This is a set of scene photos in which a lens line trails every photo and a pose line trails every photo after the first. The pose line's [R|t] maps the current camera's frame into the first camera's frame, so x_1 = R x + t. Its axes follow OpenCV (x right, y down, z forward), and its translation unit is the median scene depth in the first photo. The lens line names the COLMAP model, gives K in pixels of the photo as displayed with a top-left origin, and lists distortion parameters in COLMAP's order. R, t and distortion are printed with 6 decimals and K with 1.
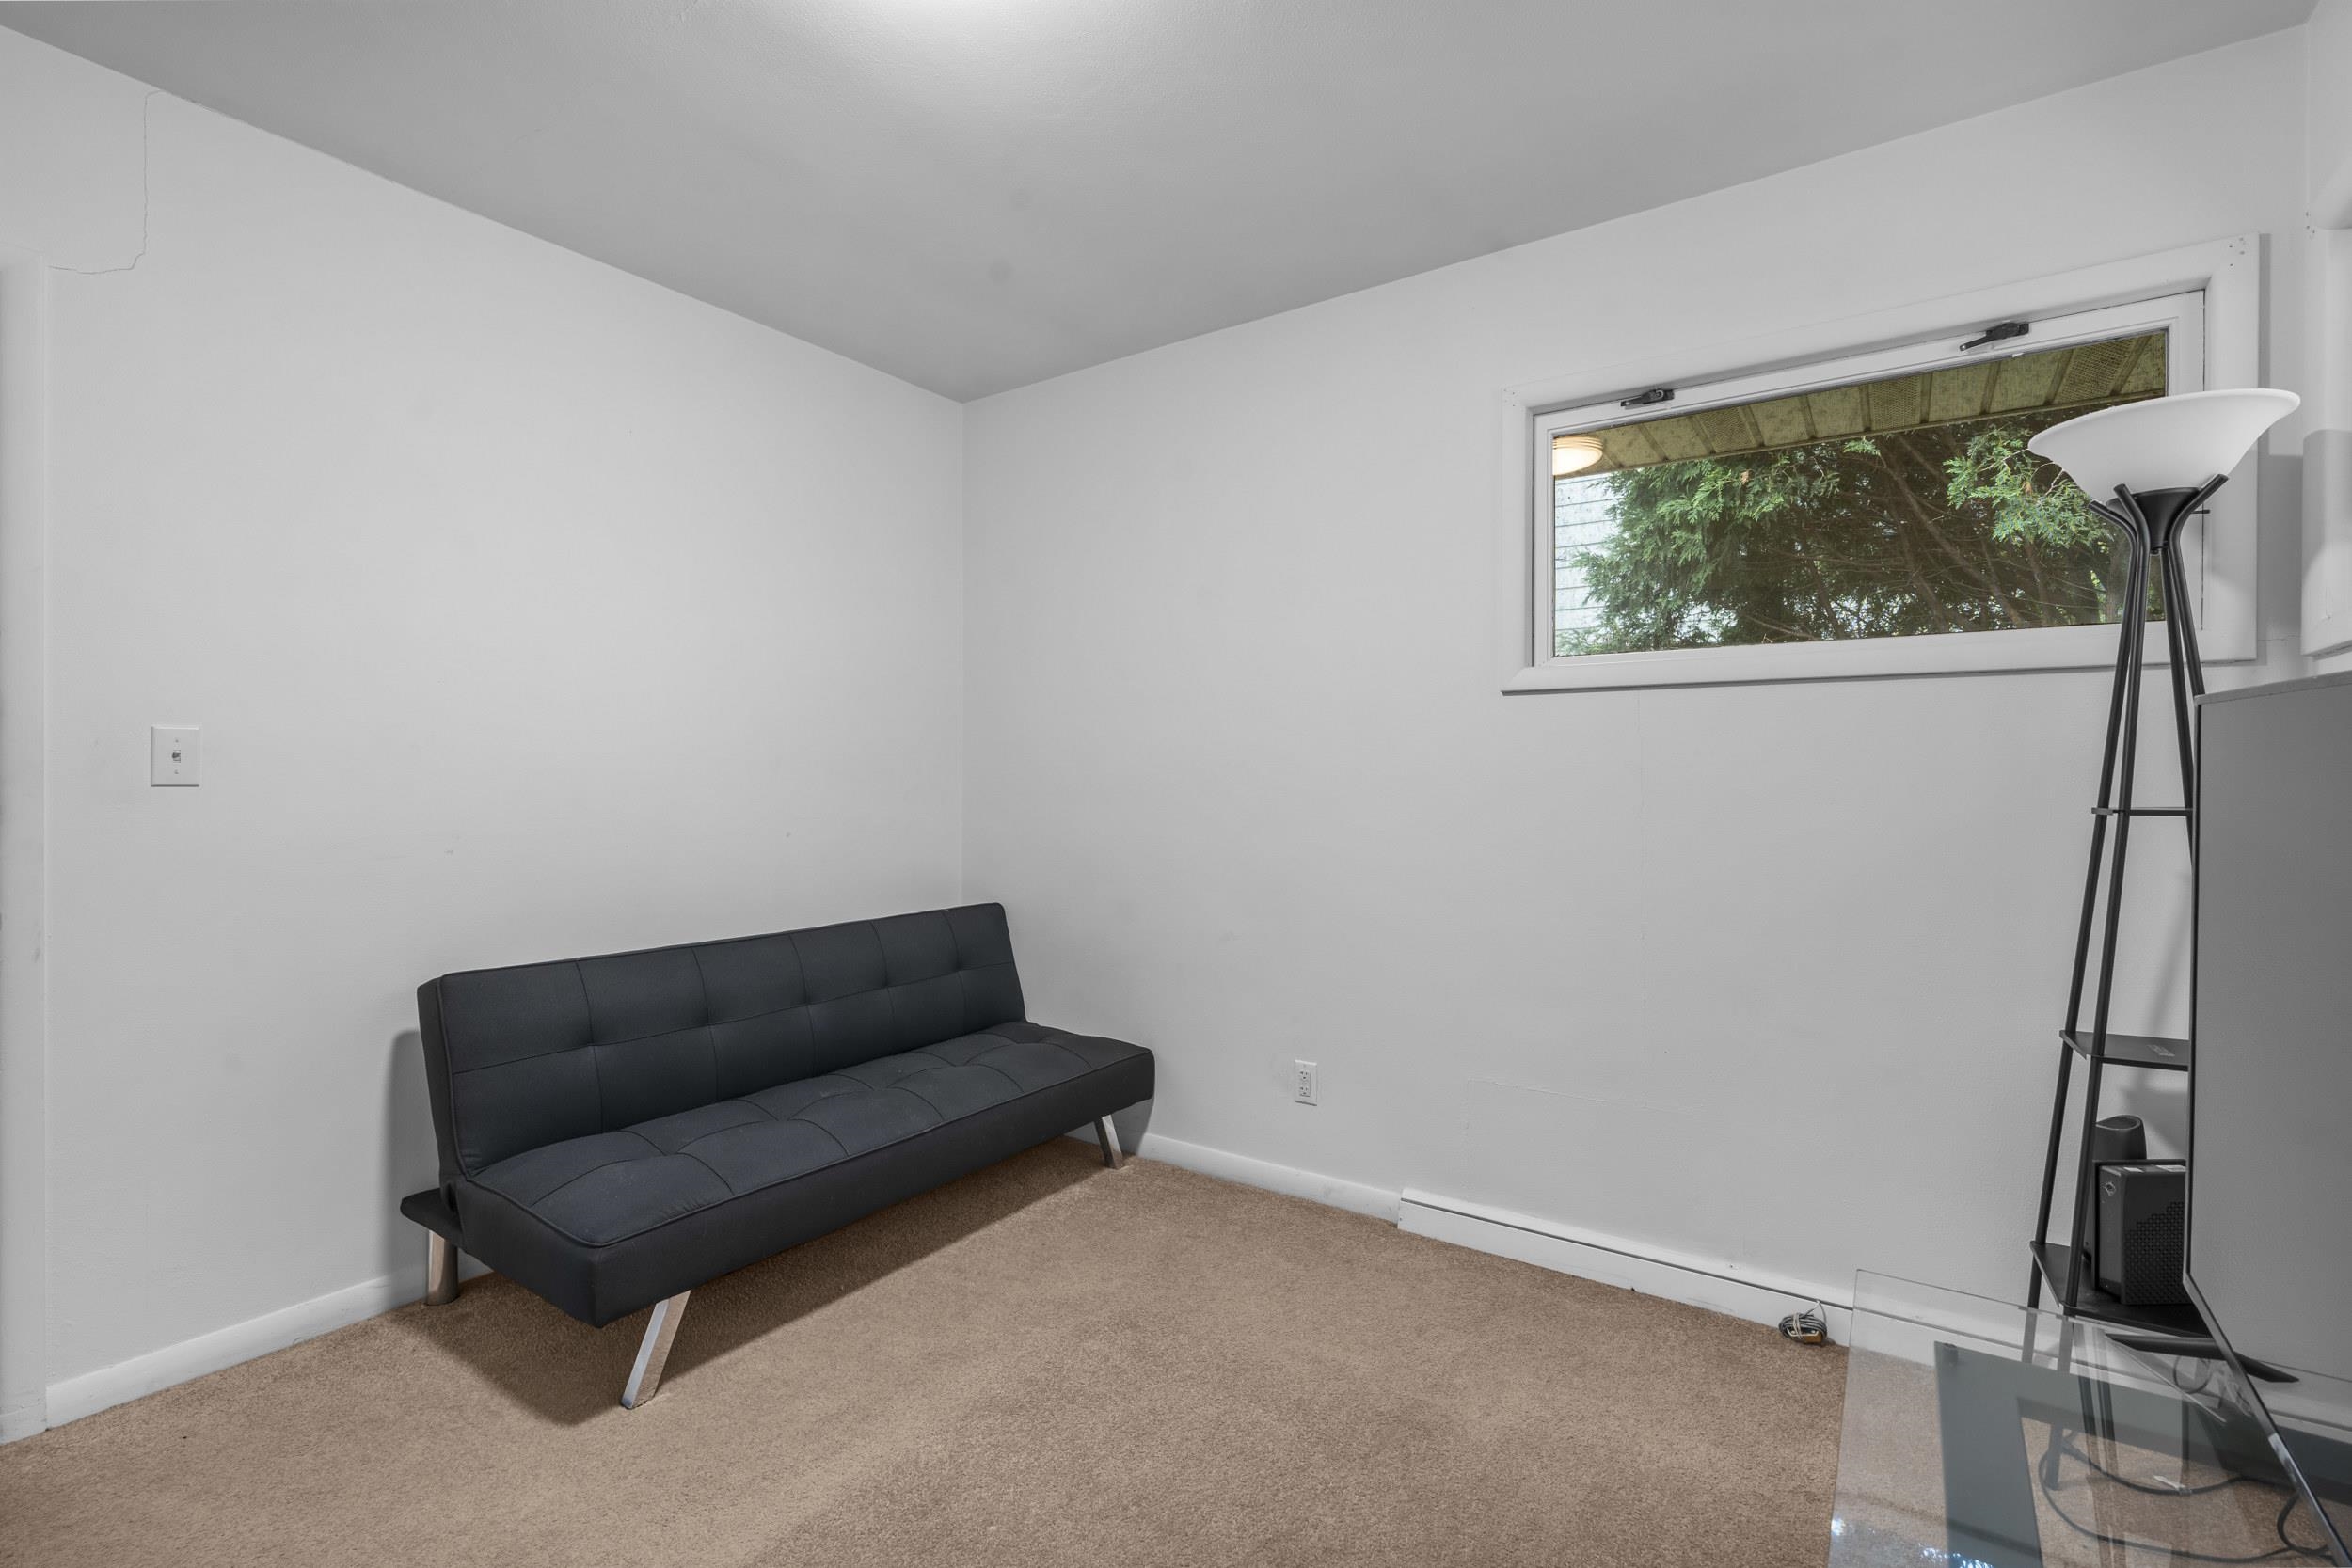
lens RADIAL K [[1066.4, 0, 1170.7], [0, 1066.4, 785.0], [0, 0, 1]] dist [-0.007592, 0.002345]
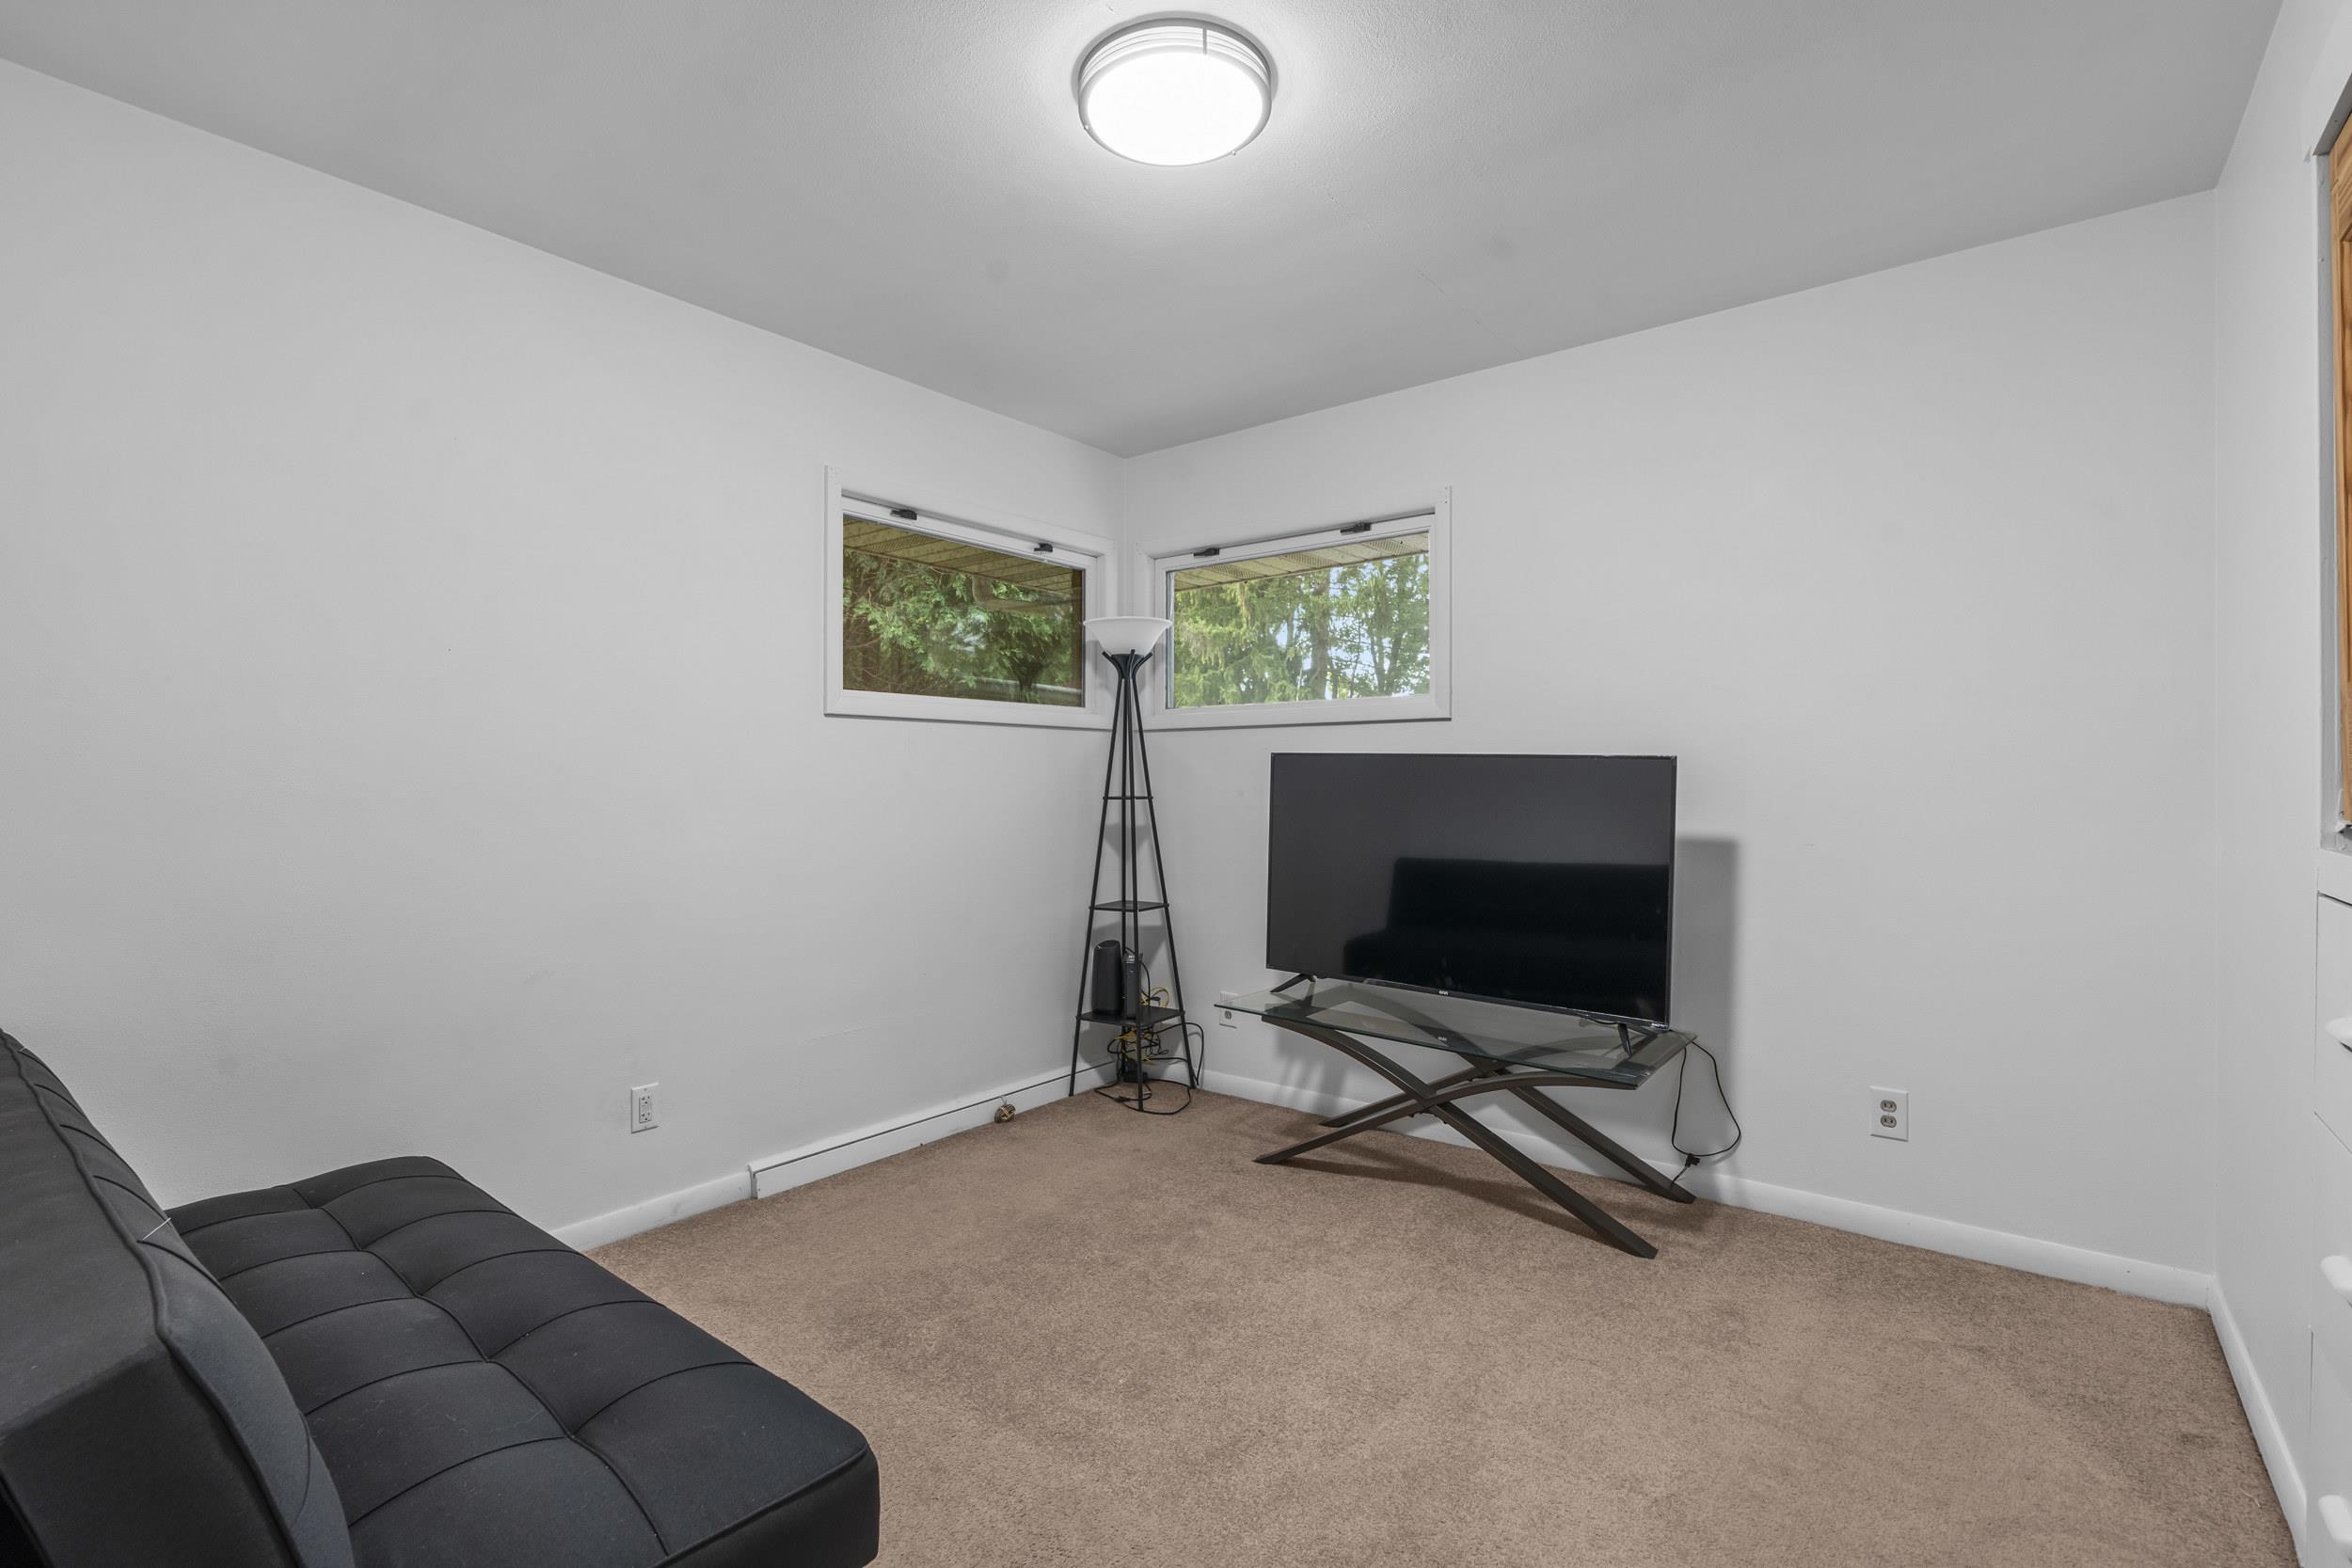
lens RADIAL K [[1066.4, 0, 1172.8], [0, 1066.4, 781.4], [0, 0, 1]] dist [-0.007592, 0.002345]
pose [[0.048249, -0.000284, 0.998835, -1.017135], [0.008707, 0.999962, -0.000136, -0.006006], [-0.998797, 0.008704, 0.048250, 0.626547]]
